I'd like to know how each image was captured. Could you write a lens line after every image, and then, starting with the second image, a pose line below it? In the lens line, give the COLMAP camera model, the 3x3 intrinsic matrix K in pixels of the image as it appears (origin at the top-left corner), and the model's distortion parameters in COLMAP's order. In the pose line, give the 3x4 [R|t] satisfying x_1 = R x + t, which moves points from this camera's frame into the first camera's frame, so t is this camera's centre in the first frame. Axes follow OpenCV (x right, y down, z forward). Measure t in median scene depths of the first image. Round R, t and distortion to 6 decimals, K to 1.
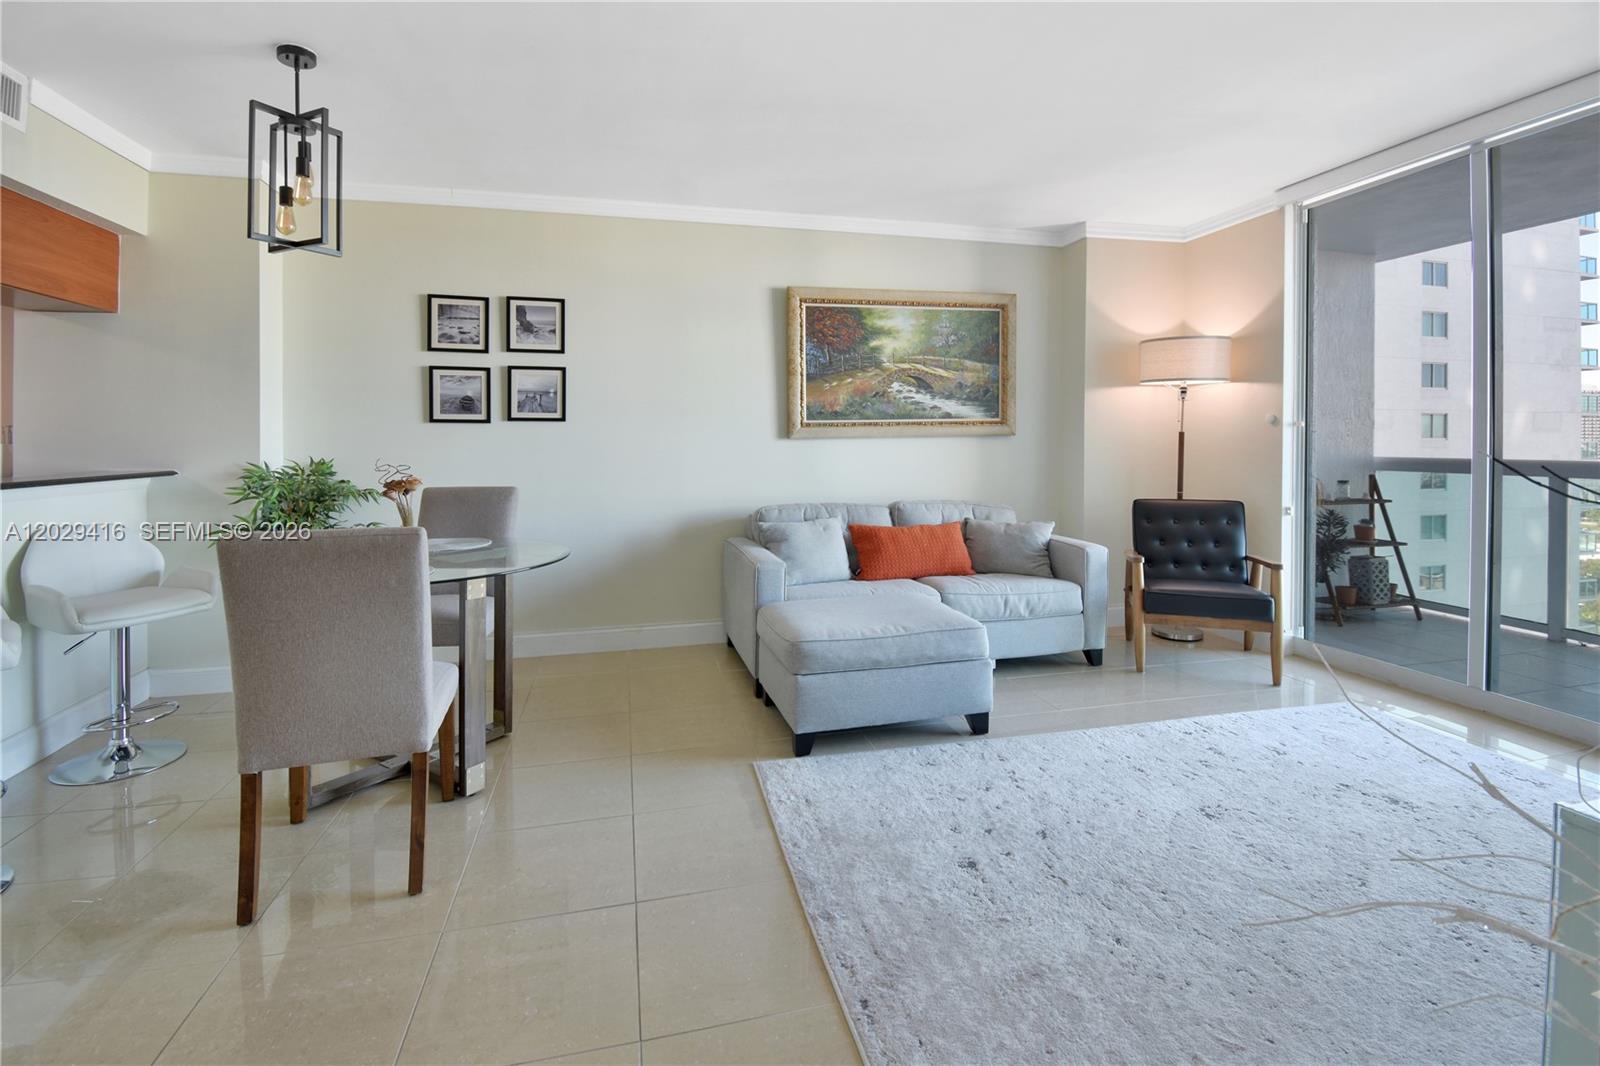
lens RADIAL K [[732.4, 0, 772.4], [0, 732.4, 449.1], [0, 0, 1]] dist [0.016987, -0.016819]
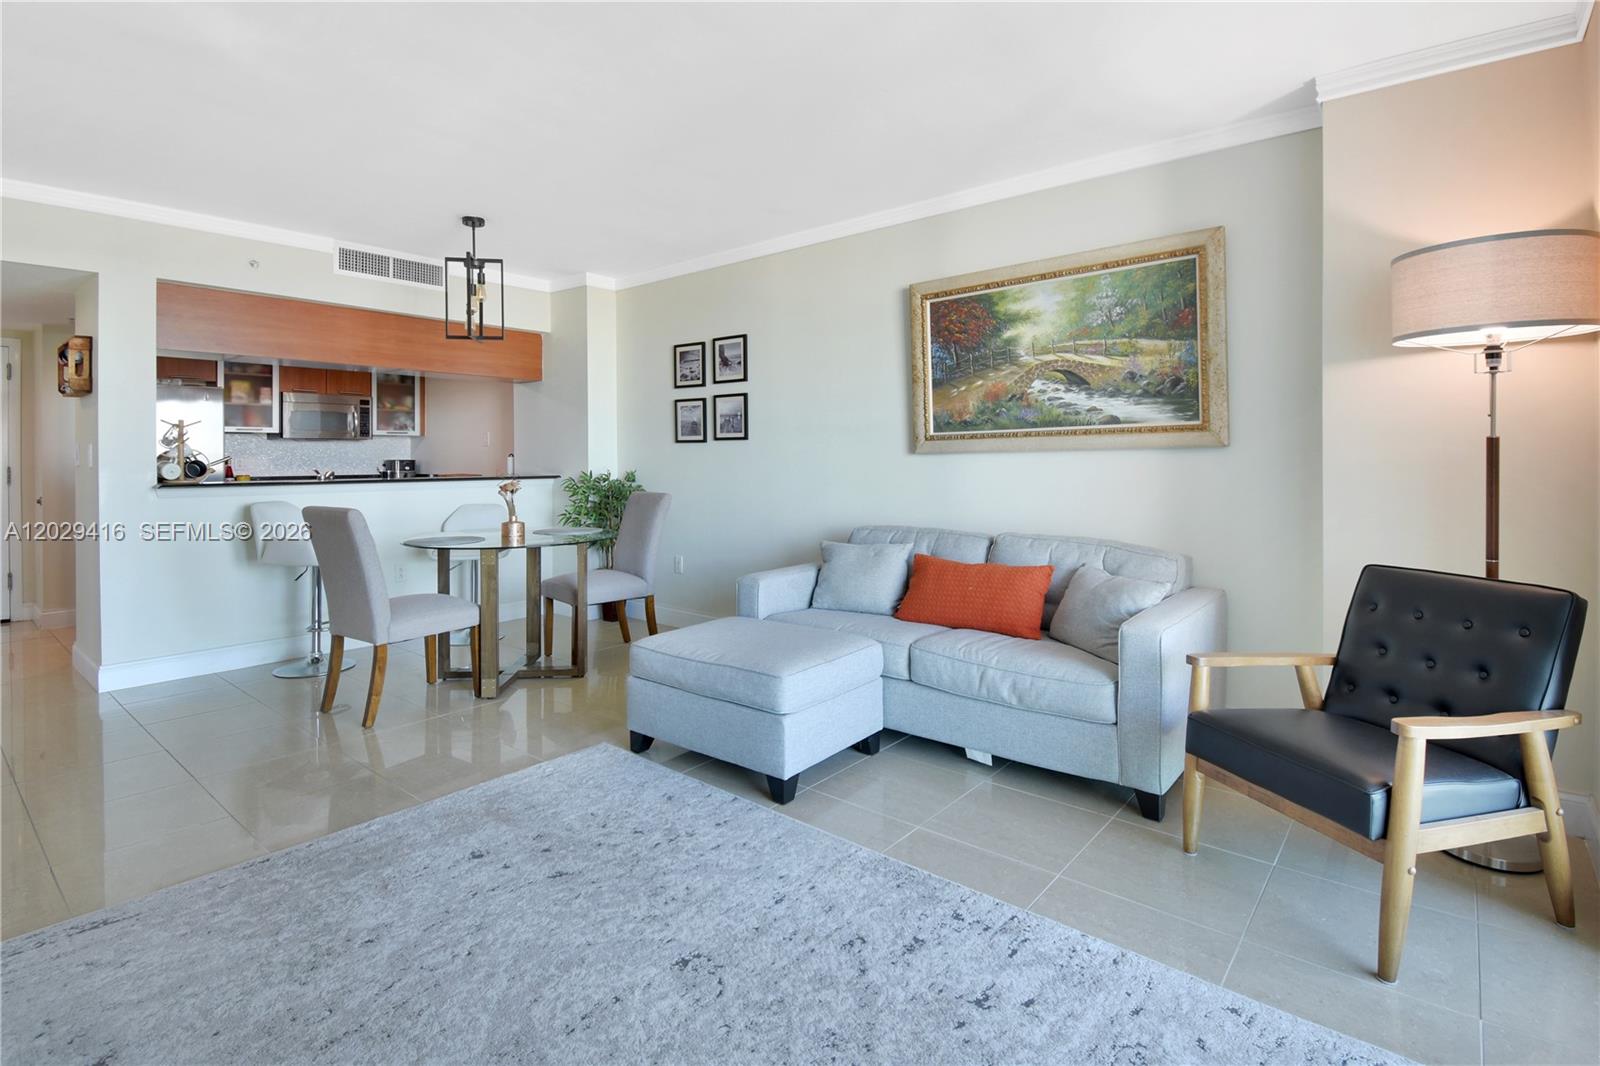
lens RADIAL K [[732.4, 0, 776.3], [0, 732.4, 463.5], [0, 0, 1]] dist [0.016987, -0.016819]
pose [[0.610437, 0.006771, -0.792036, 0.670718], [-0.003217, 0.999976, 0.006069, -0.007433], [0.792058, -0.001157, 0.610445, 0.334910]]
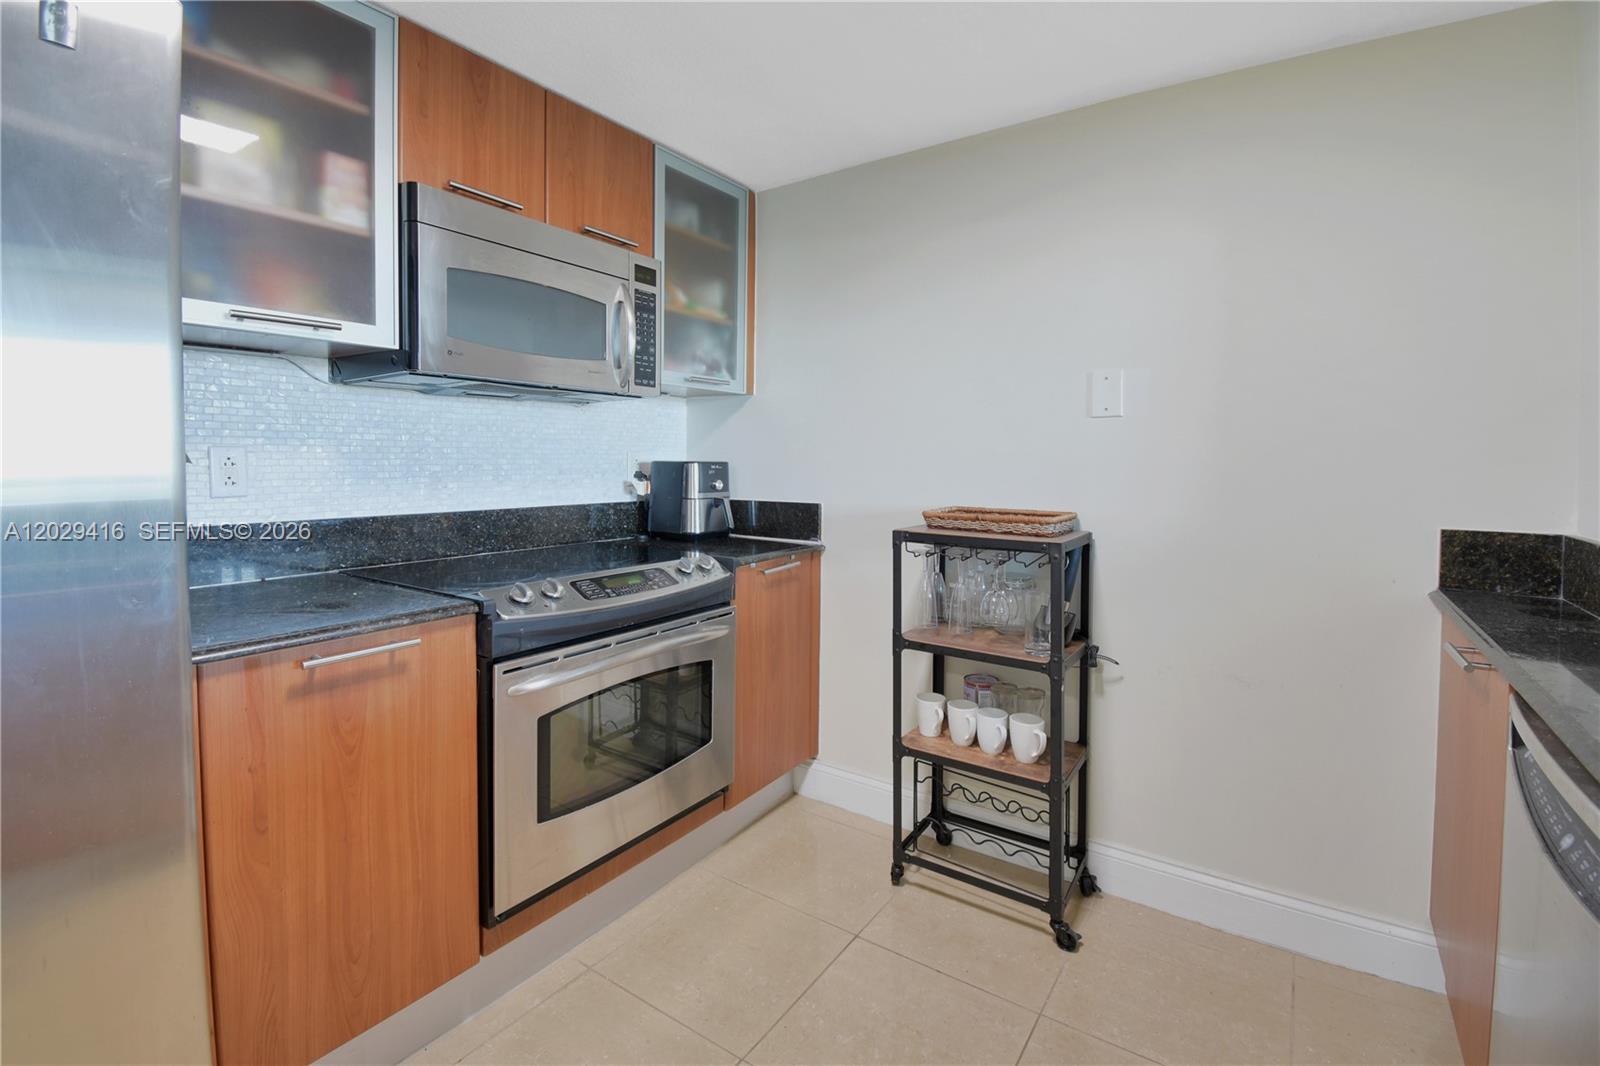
lens RADIAL K [[732.4, 0, 797.0], [0, 732.4, 488.6], [0, 0, 1]] dist [0.016987, -0.016819]
pose [[0.697061, 0.030731, -0.716353, -0.888719], [-0.015913, 0.999498, 0.027392, 0.001979], [0.716836, -0.007695, 0.697200, 0.329806]]
